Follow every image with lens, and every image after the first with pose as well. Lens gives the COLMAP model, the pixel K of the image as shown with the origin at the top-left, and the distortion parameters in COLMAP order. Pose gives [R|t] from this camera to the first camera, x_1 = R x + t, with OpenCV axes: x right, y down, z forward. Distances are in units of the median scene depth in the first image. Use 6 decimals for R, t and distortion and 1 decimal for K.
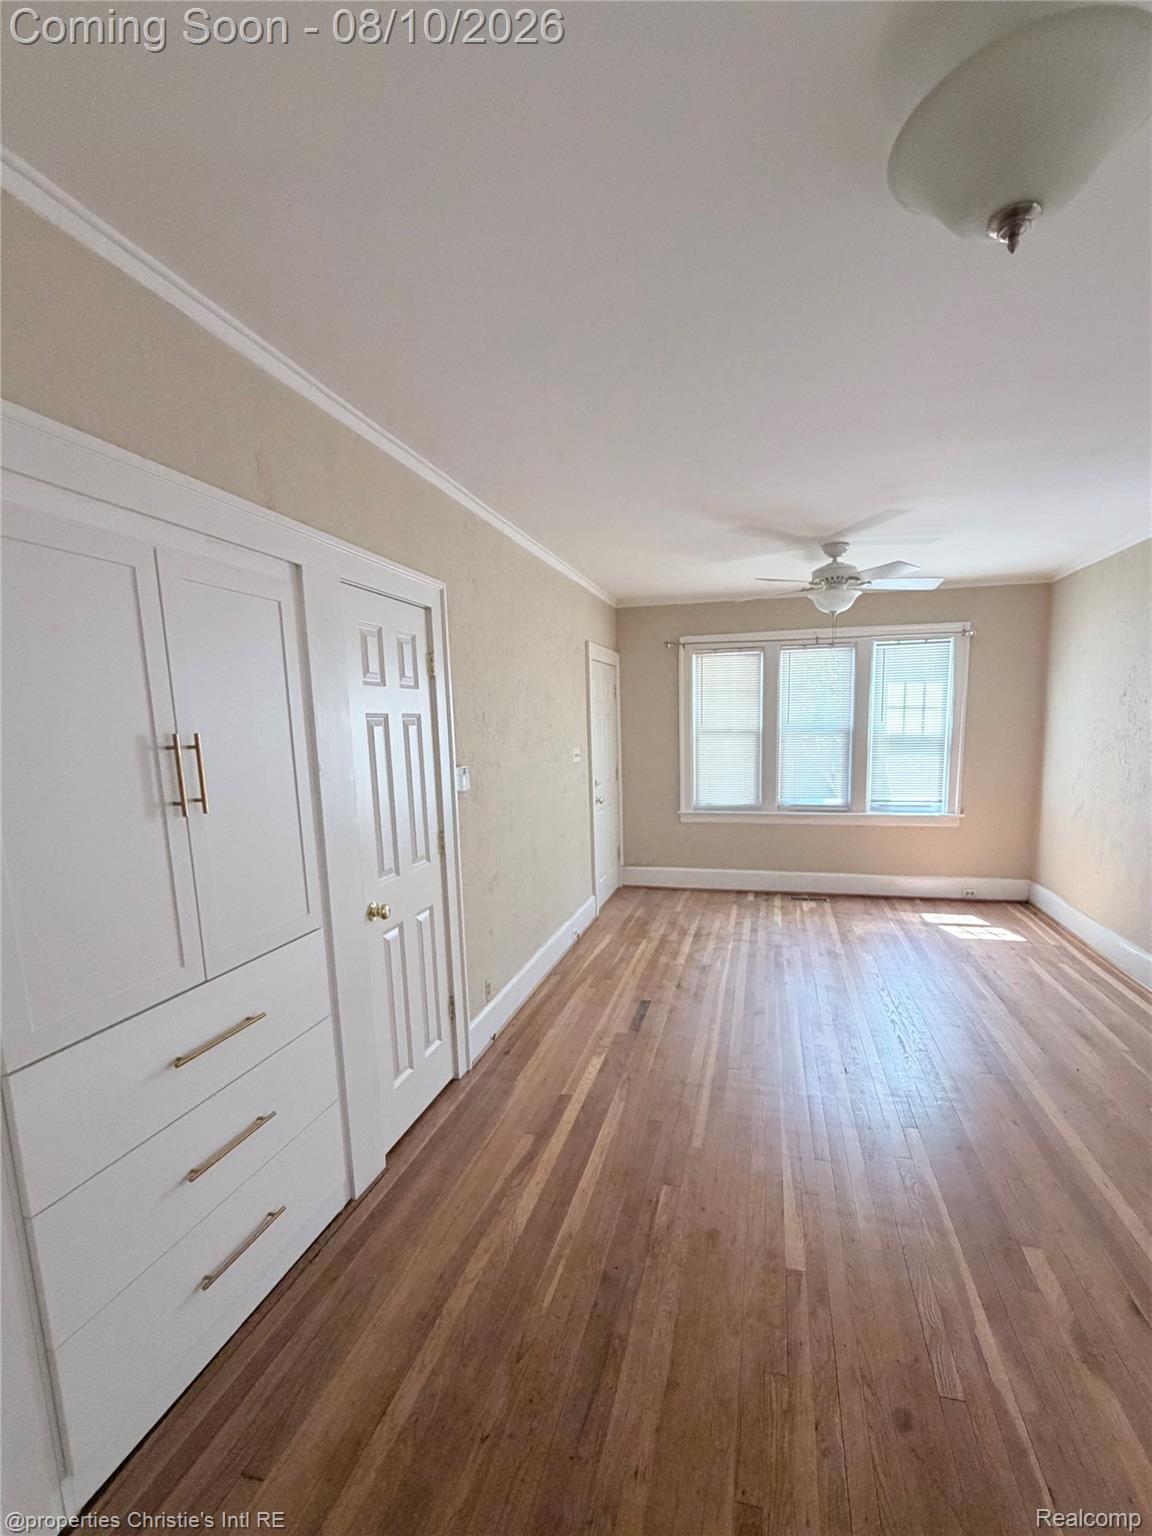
lens RADIAL K [[602.6, 0, 576.5], [0, 602.6, 769.7], [0, 0, 1]] dist [-0.002539, 0.000755]
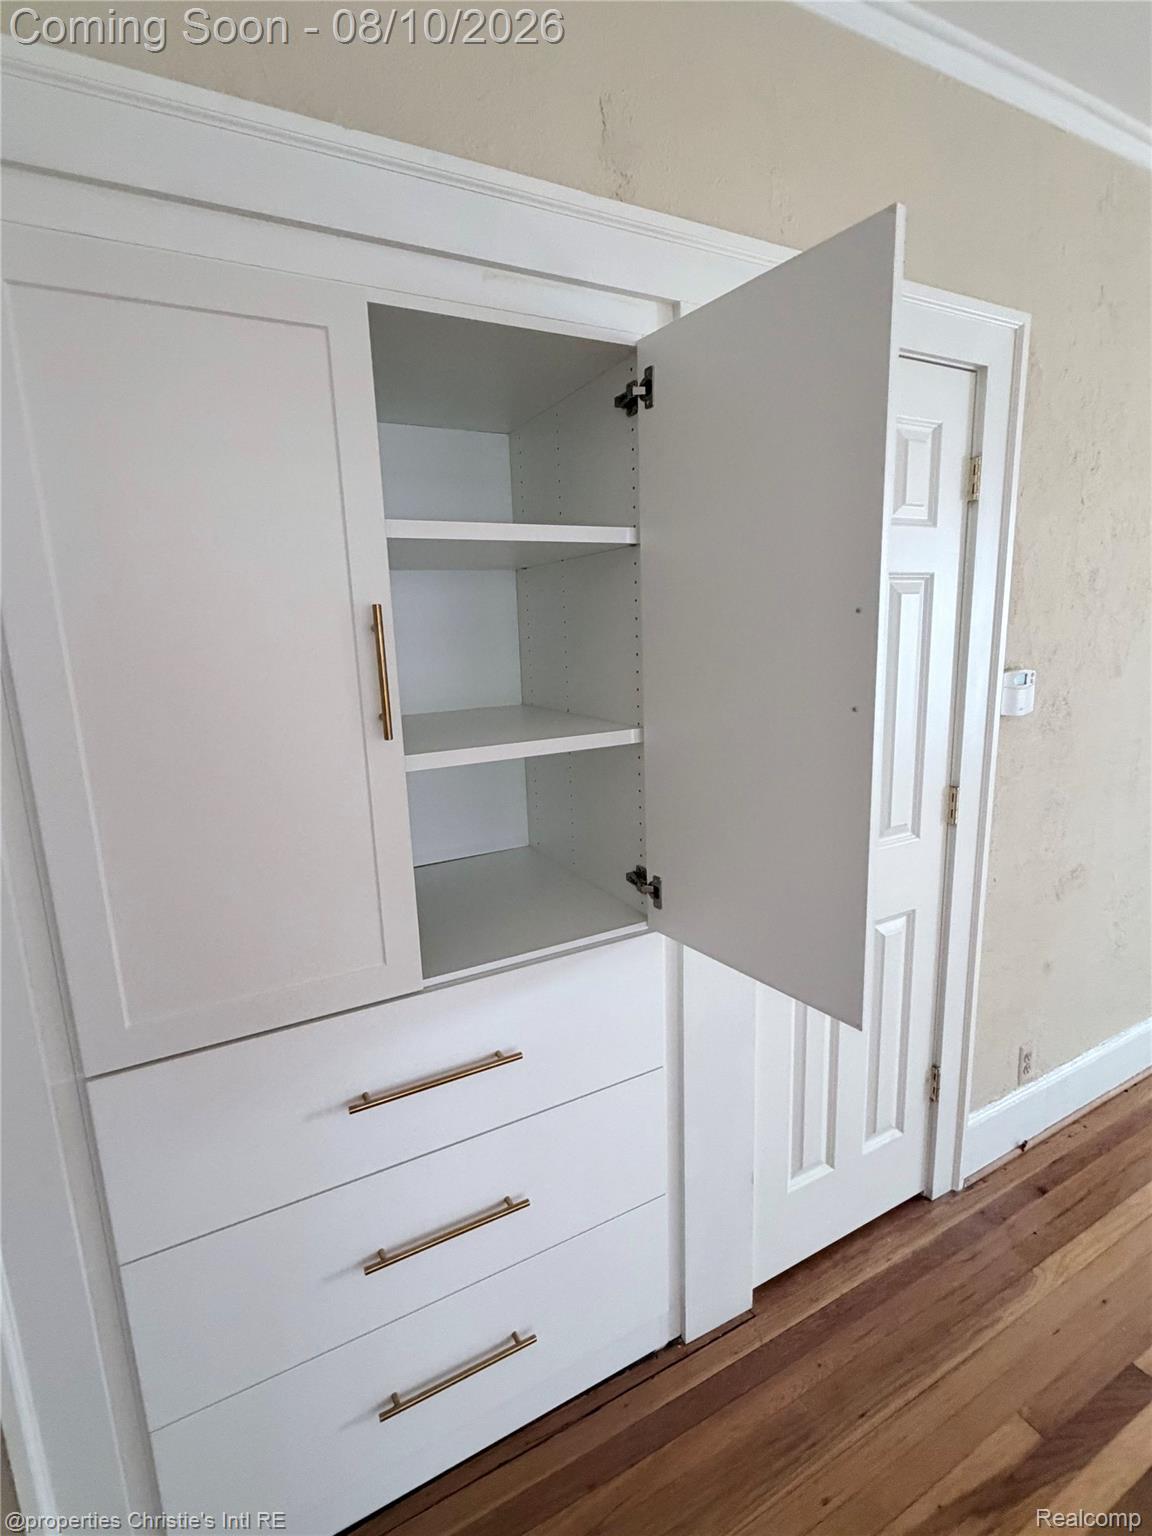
lens RADIAL K [[722.6, 0, 574.5], [0, 722.6, 751.5], [0, 0, 1]] dist [0.002751, -0.001462]
pose [[0.687724, 0.138772, -0.712585, 0.010505], [-0.044730, 0.987795, 0.149199, -0.014766], [0.724593, -0.070733, 0.685538, 0.299853]]
